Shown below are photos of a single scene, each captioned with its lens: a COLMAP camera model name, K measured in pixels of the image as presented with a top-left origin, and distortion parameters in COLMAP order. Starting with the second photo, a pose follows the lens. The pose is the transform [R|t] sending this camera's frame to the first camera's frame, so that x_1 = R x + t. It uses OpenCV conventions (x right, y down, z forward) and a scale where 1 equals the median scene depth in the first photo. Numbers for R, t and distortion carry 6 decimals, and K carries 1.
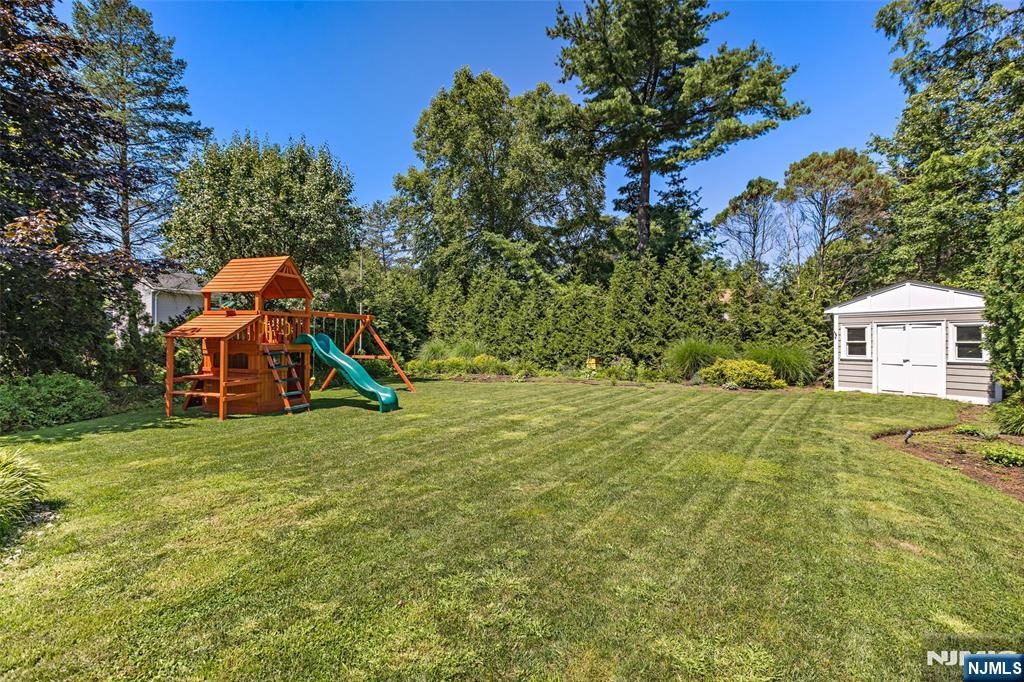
lens RADIAL K [[444.4, 0, 511.1], [0, 444.4, 335.9], [0, 0, 1]] dist [0.000049, 0.000118]
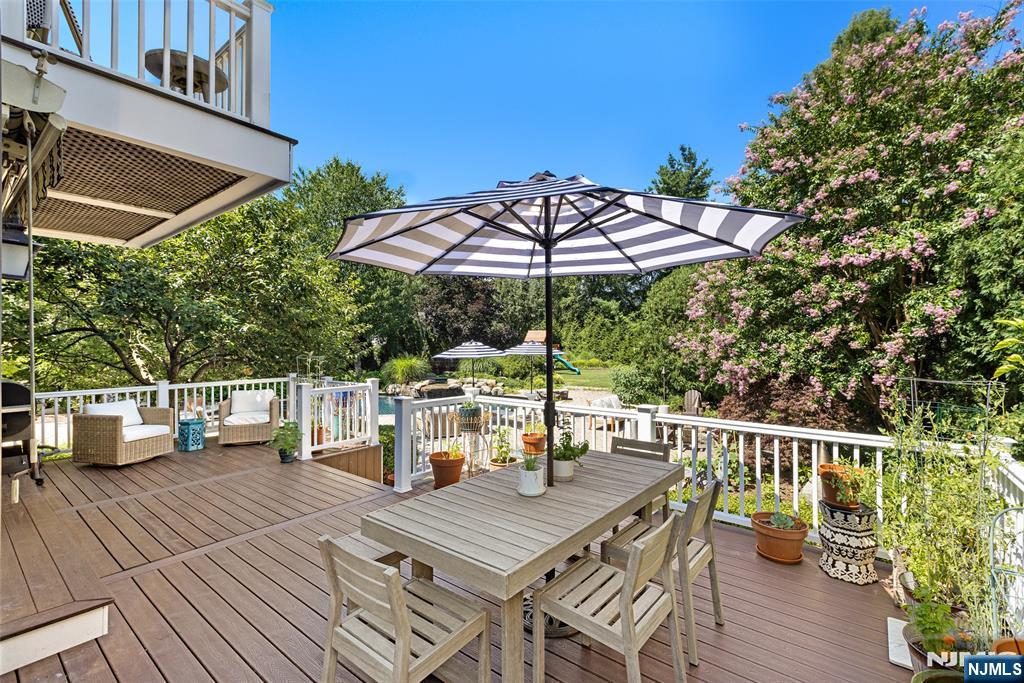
lens RADIAL K [[468.1, 0, 504.3], [0, 468.1, 330.8], [0, 0, 1]] dist [0.000228, 0.000084]
pose [[0.982127, -0.016759, -0.187471, -0.070164], [0.013993, 0.999773, -0.016065, -0.065885], [0.187698, 0.013154, 0.982139, -1.383703]]
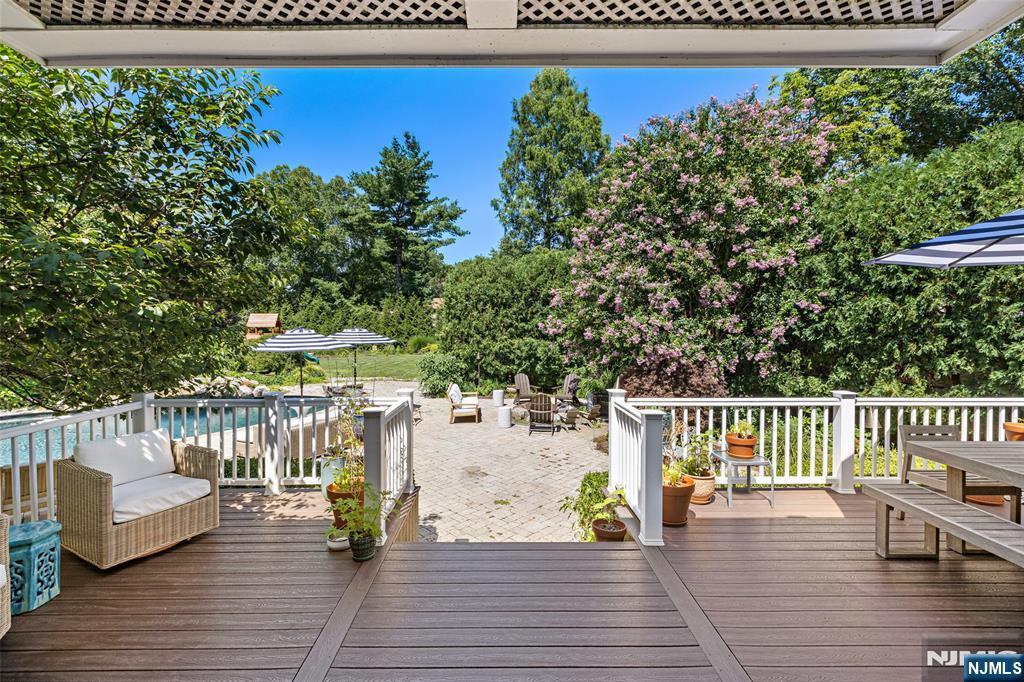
lens RADIAL K [[468.1, 0, 504.3], [0, 468.1, 330.3], [0, 0, 1]] dist [0.000228, 0.000084]
pose [[0.876244, -0.020216, 0.481444, -0.352864], [0.009326, 0.999644, 0.025001, -0.071954], [-0.481778, -0.017417, 0.876120, -1.253006]]
